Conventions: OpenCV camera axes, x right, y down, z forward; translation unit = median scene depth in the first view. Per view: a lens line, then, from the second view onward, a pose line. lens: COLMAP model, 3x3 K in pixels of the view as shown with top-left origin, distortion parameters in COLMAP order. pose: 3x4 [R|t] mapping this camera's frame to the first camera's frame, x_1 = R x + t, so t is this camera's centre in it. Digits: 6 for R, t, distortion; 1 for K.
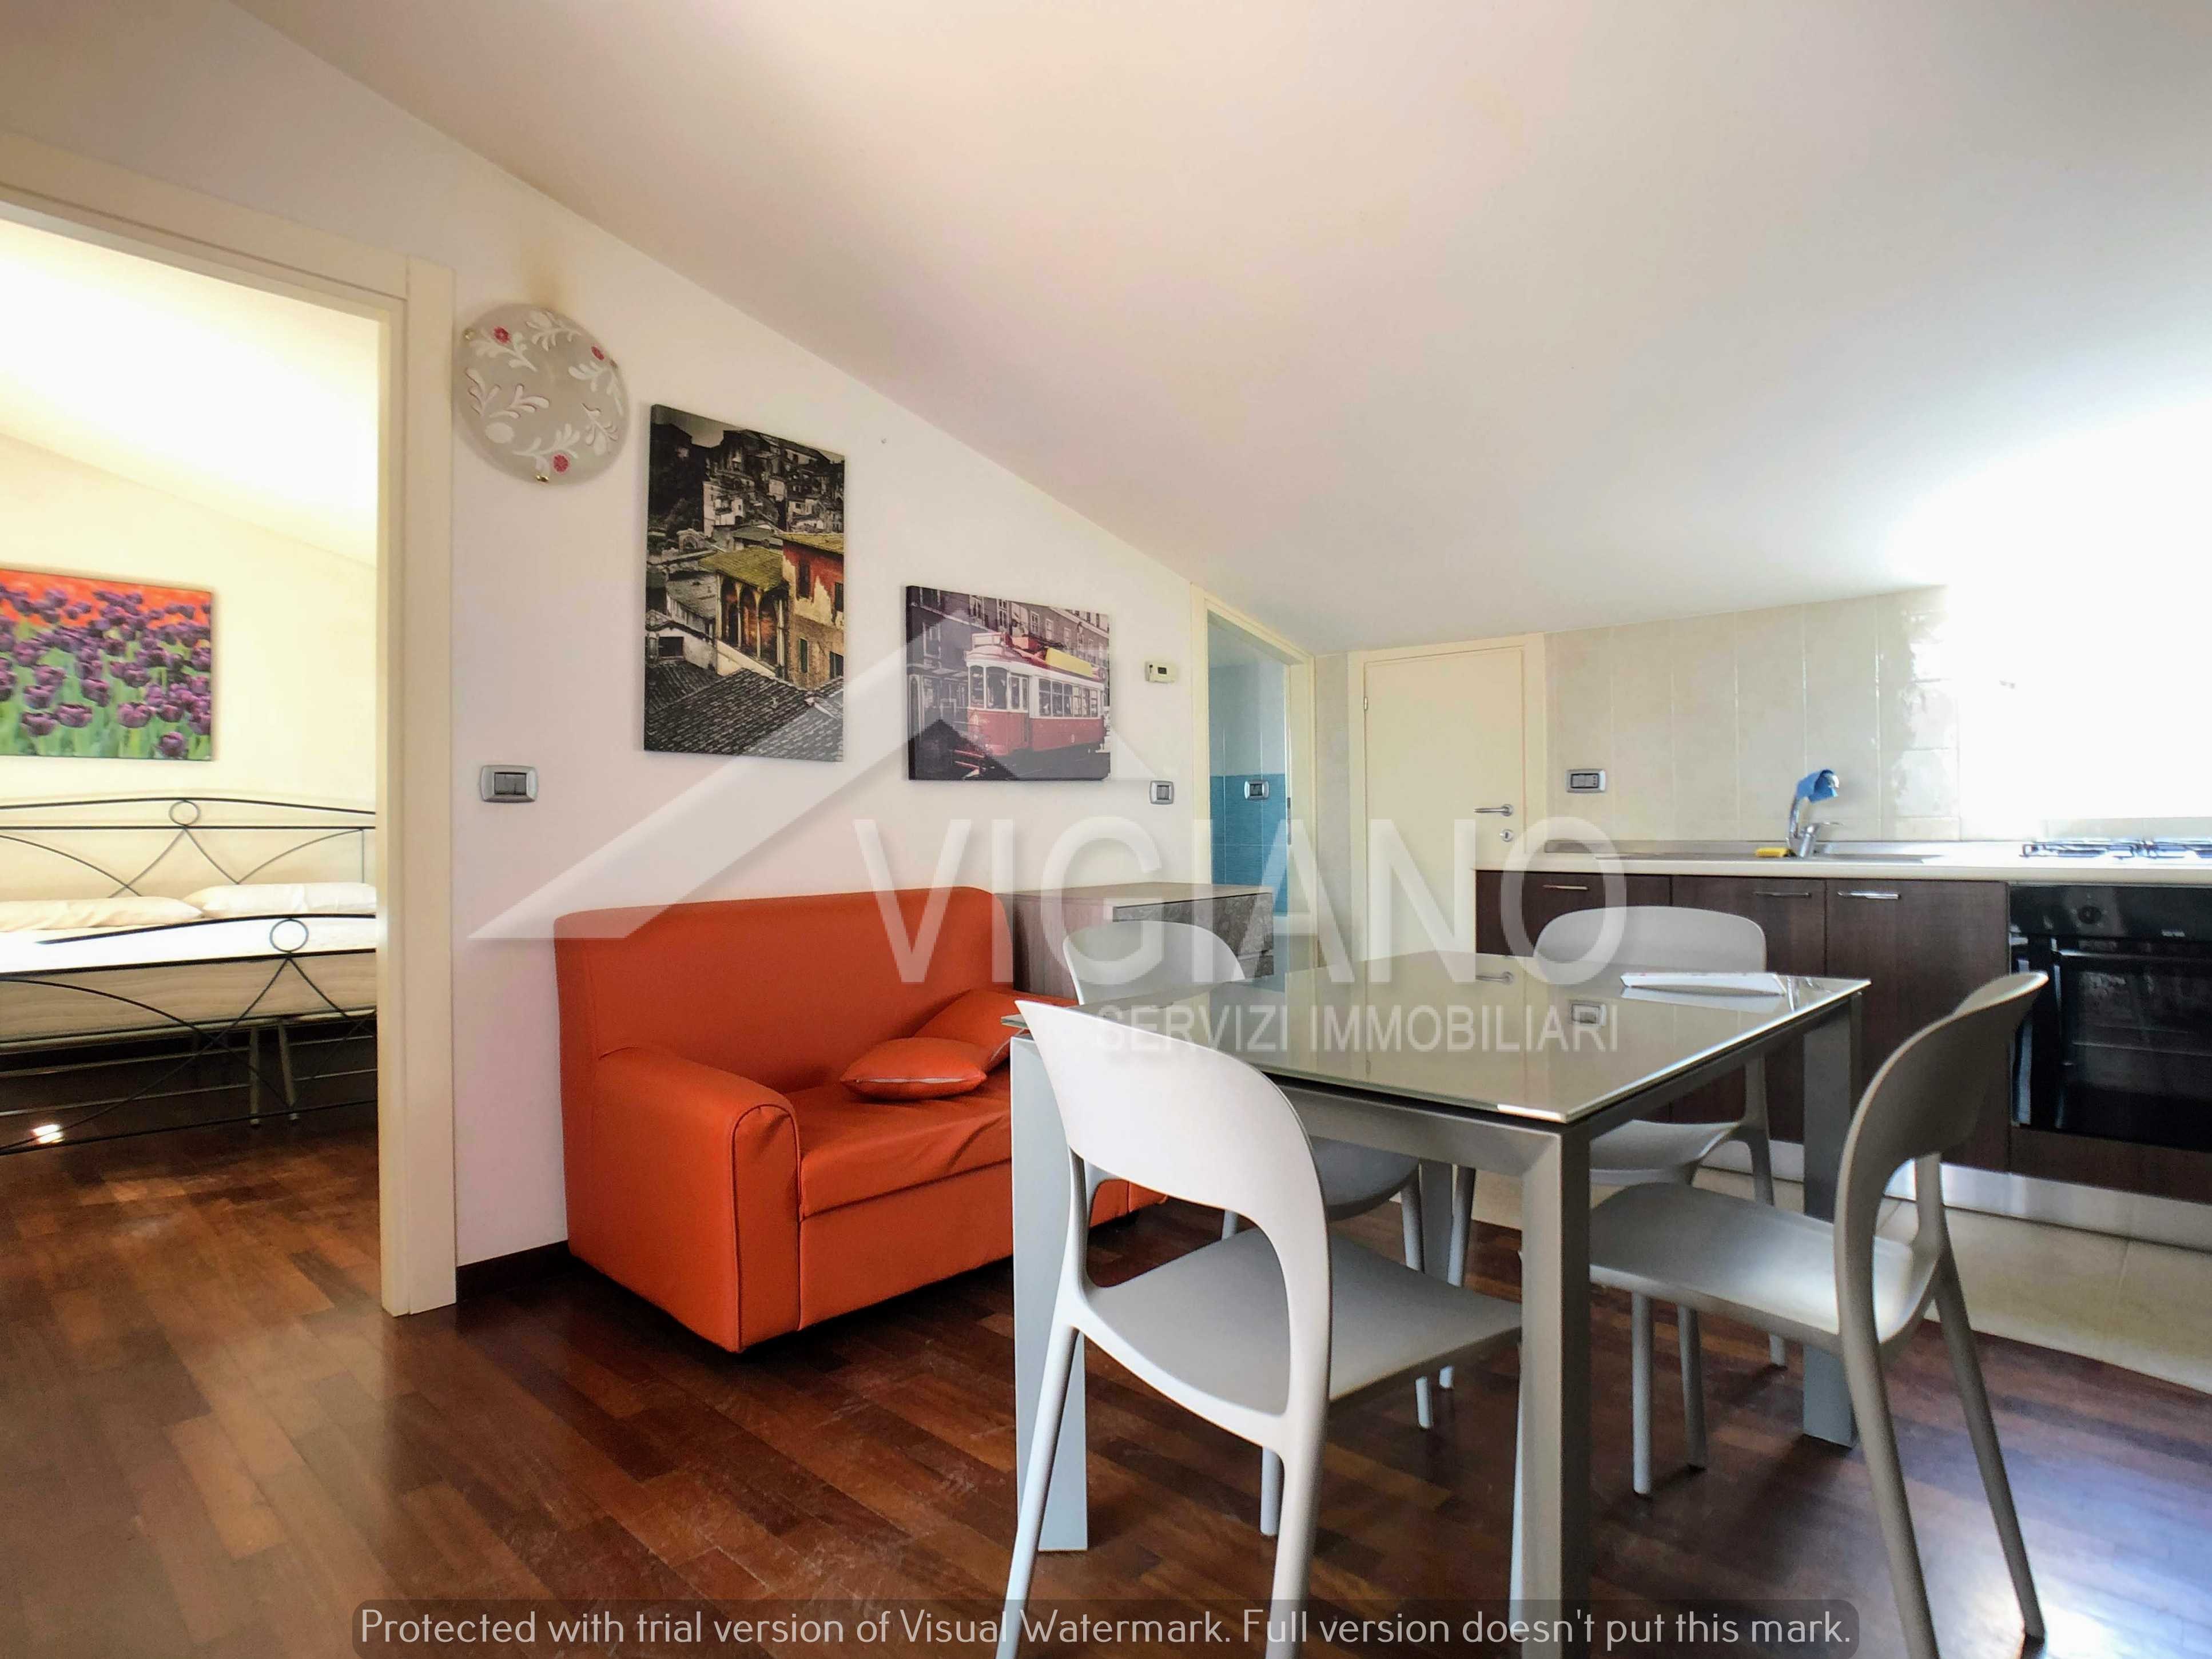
lens RADIAL K [[1172.7, 0, 1054.4], [0, 1172.7, 820.5], [0, 0, 1]] dist [-0.029664, 0.020892]
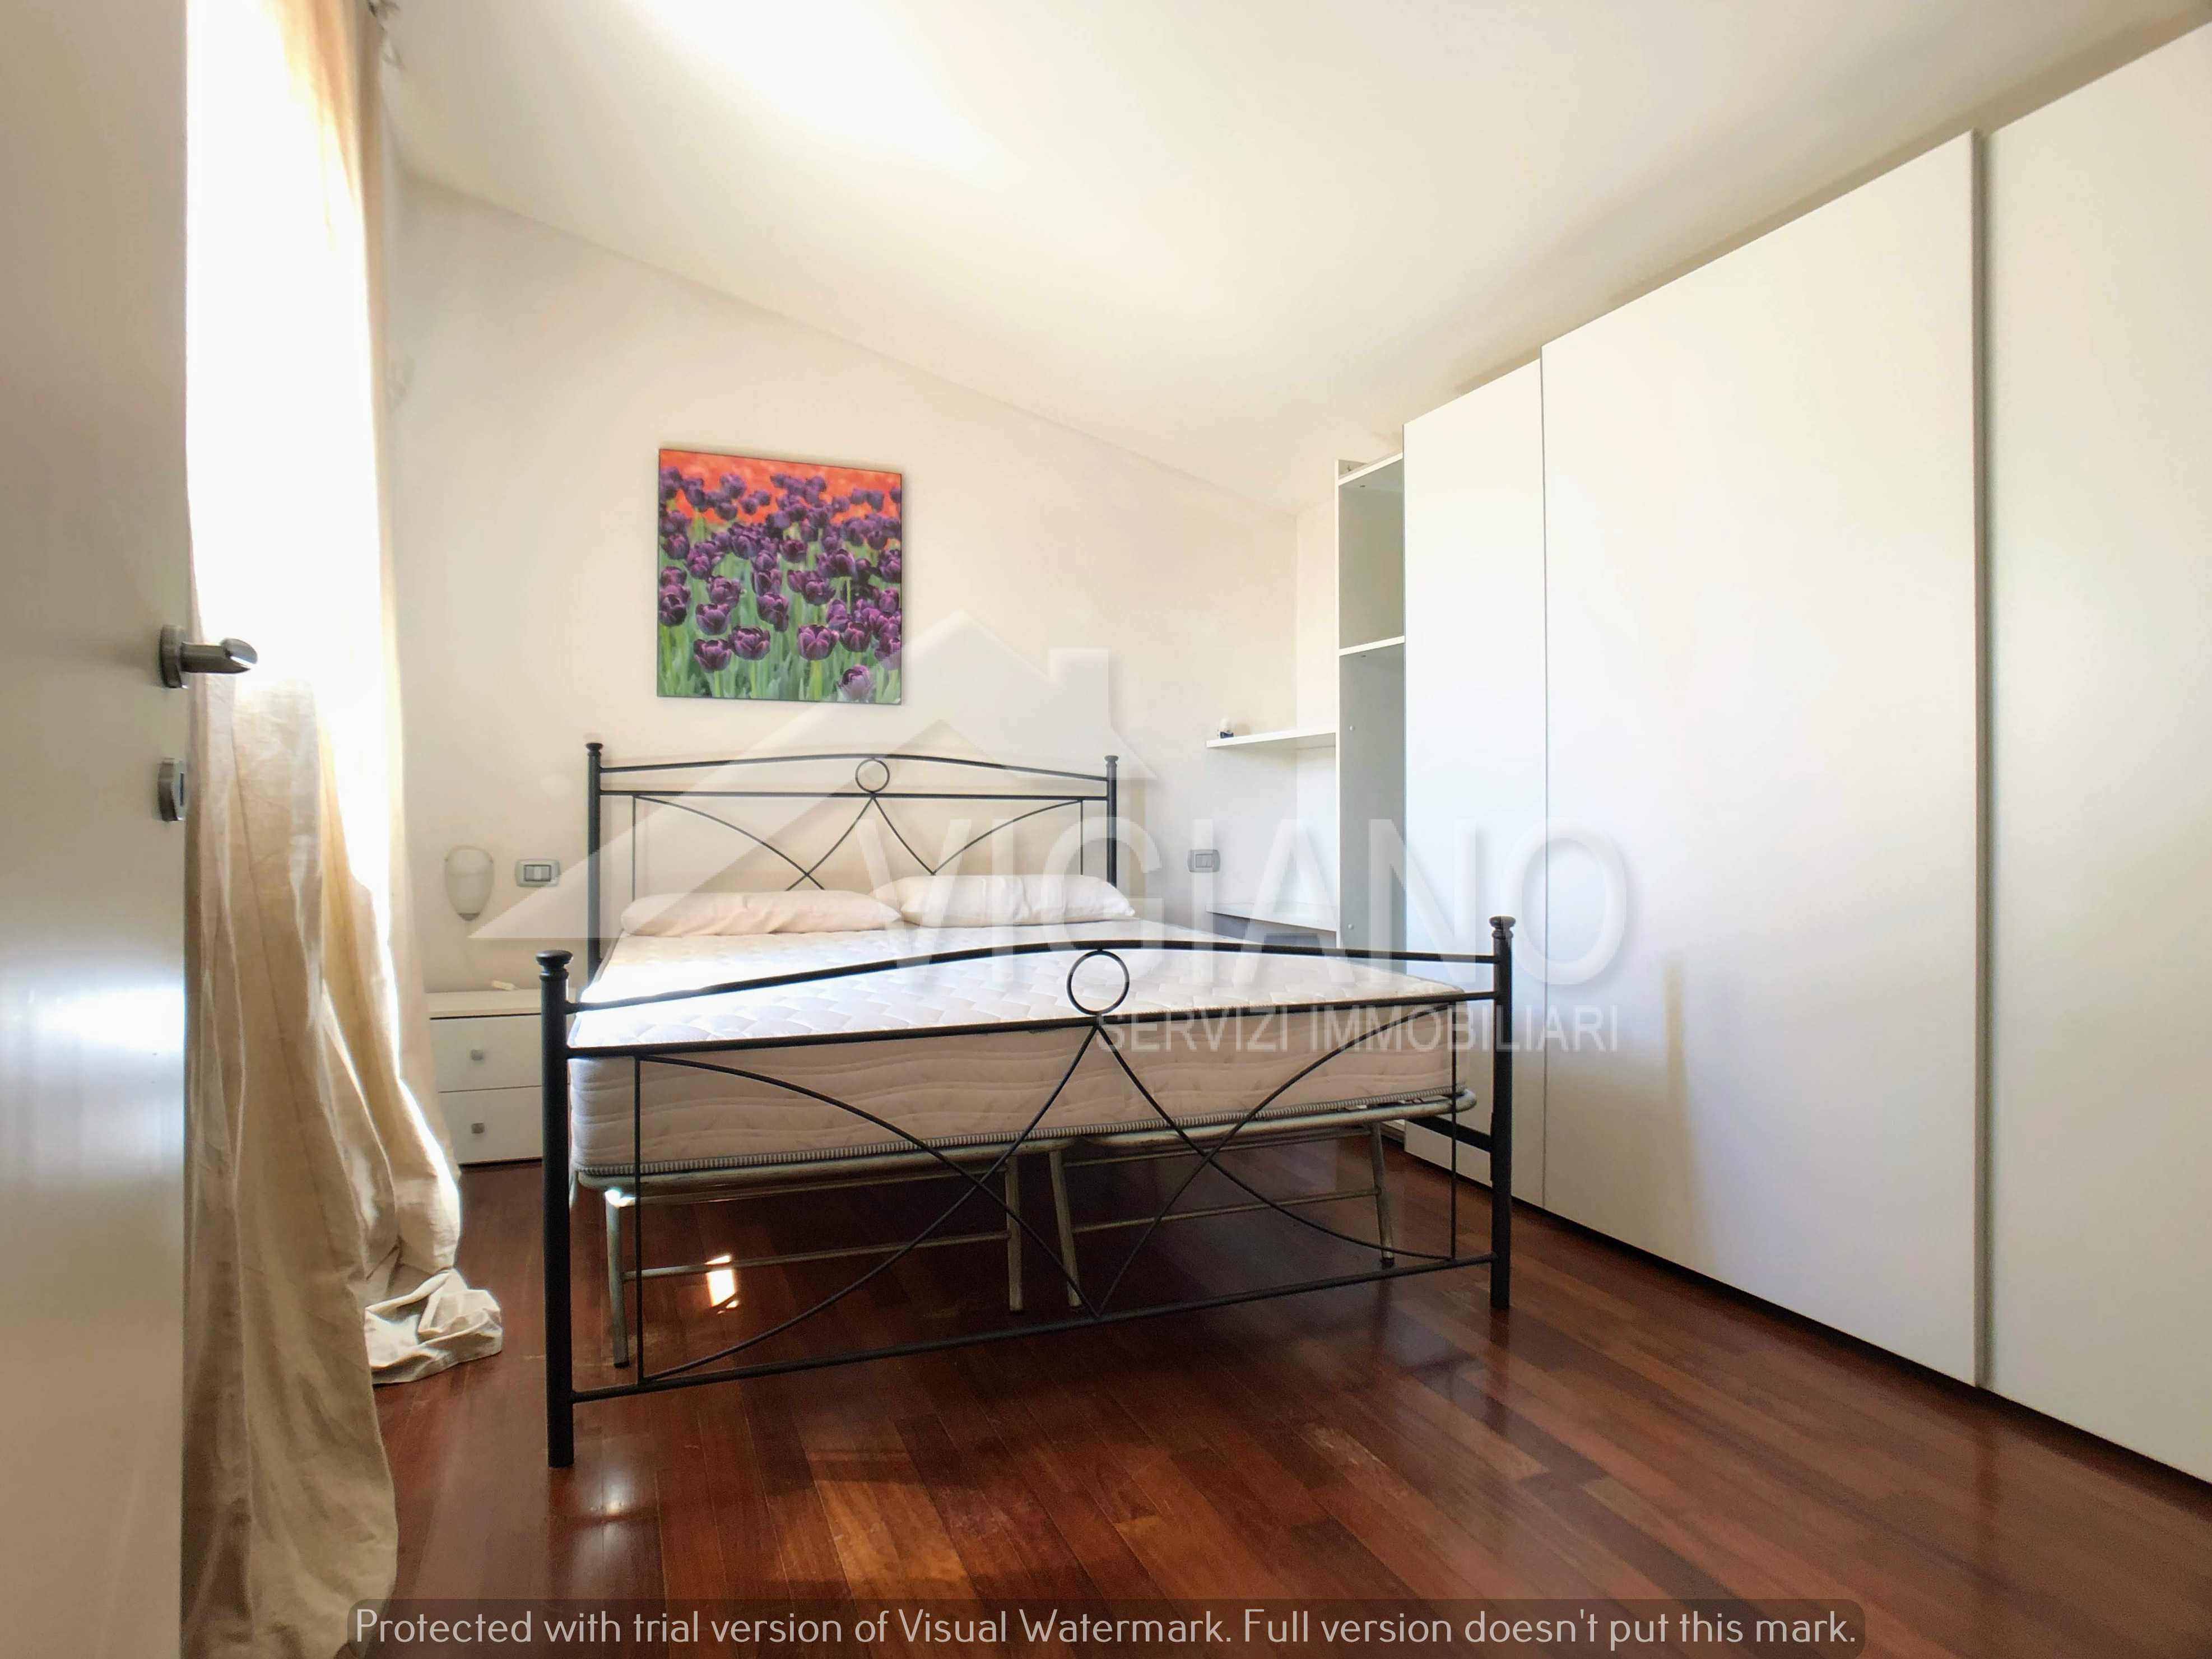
lens RADIAL K [[1172.7, 0, 1099.0], [0, 1172.7, 840.3], [0, 0, 1]] dist [-0.029664, 0.020892]
pose [[0.919474, 0.013401, -0.392922, -0.338868], [-0.007338, 0.999830, 0.016931, 0.020832], [0.393082, -0.012684, 0.919416, 0.392463]]
